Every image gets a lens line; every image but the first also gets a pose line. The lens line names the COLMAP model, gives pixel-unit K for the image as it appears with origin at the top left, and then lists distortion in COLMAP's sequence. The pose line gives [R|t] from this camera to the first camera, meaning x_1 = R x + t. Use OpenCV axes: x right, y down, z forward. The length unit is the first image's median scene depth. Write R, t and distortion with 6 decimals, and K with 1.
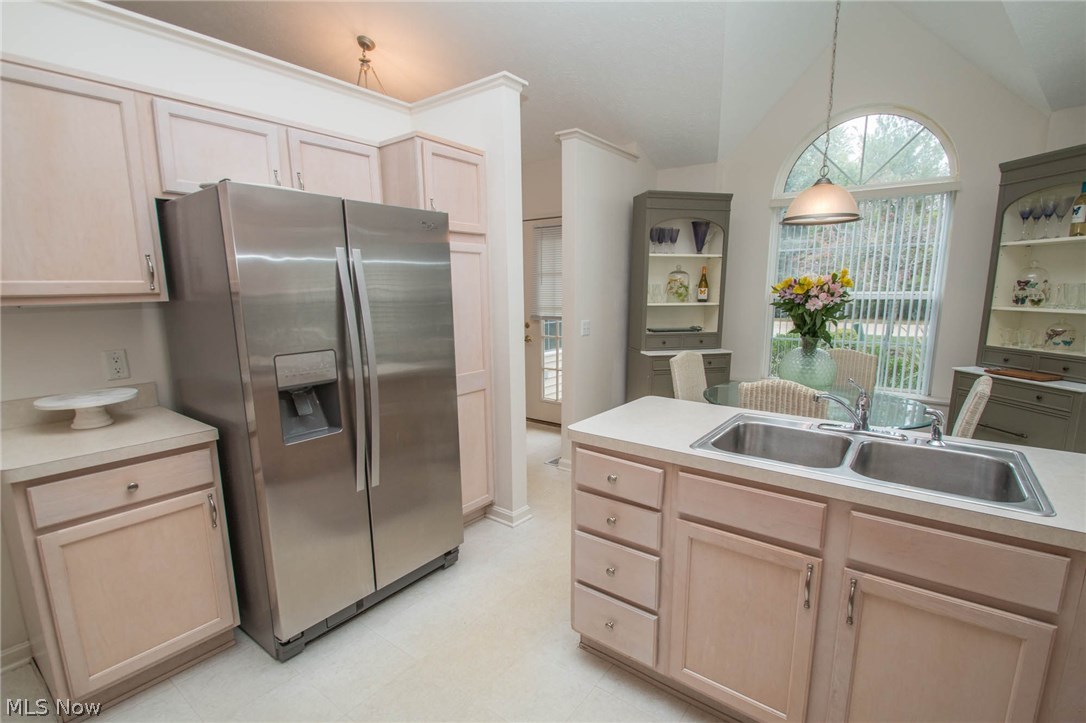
lens RADIAL K [[500.6, 0, 550.9], [0, 500.6, 374.8], [0, 0, 1]] dist [0.007074, -0.012109]
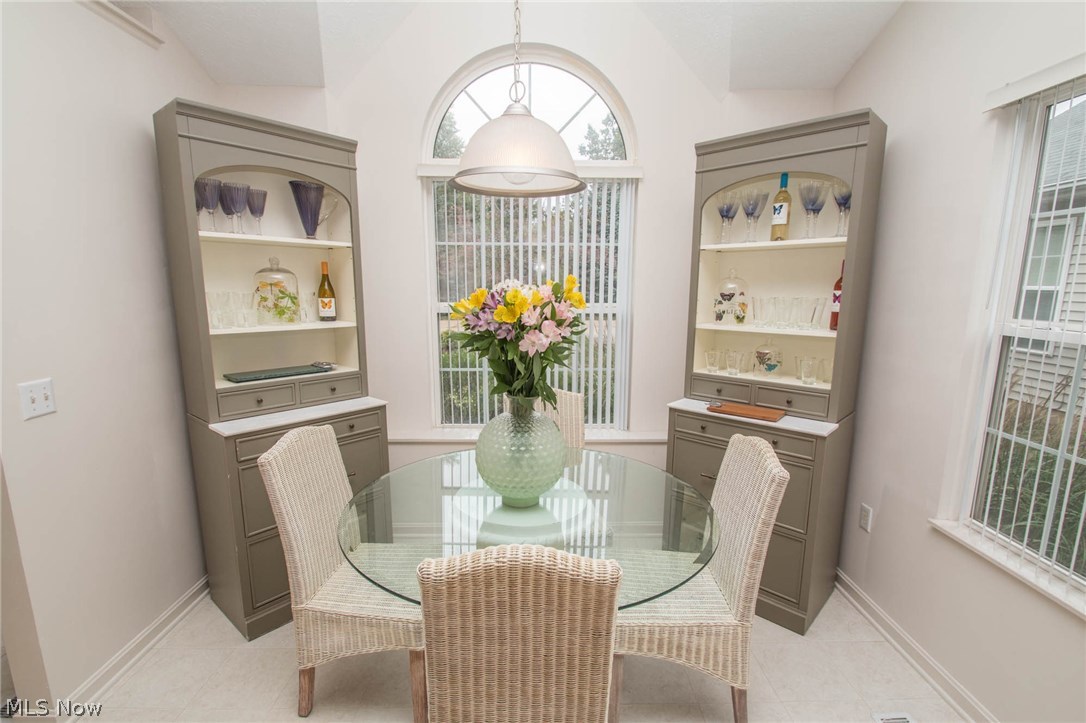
lens RADIAL K [[500.6, 0, 549.6], [0, 500.6, 386.2], [0, 0, 1]] dist [0.007074, -0.012109]
pose [[0.784829, -0.111555, 0.609589, 0.192065], [0.095287, 0.993690, 0.059167, -0.110234], [-0.612343, 0.011650, 0.790506, 0.513158]]
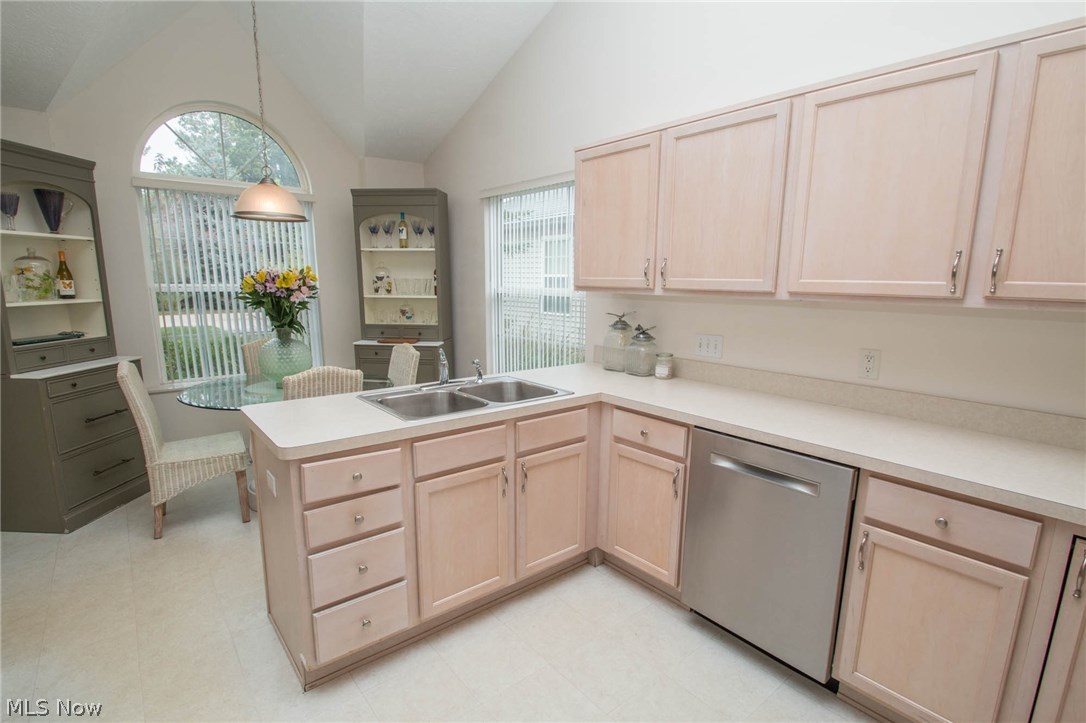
lens RADIAL K [[523.1, 0, 539.0], [0, 523.1, 375.0], [0, 0, 1]] dist [-0.002343, -0.003538]
pose [[0.247616, -0.168388, 0.954113, -0.401906], [0.156796, 0.978764, 0.132046, -0.037968], [-0.956086, 0.116904, 0.268761, 0.189743]]
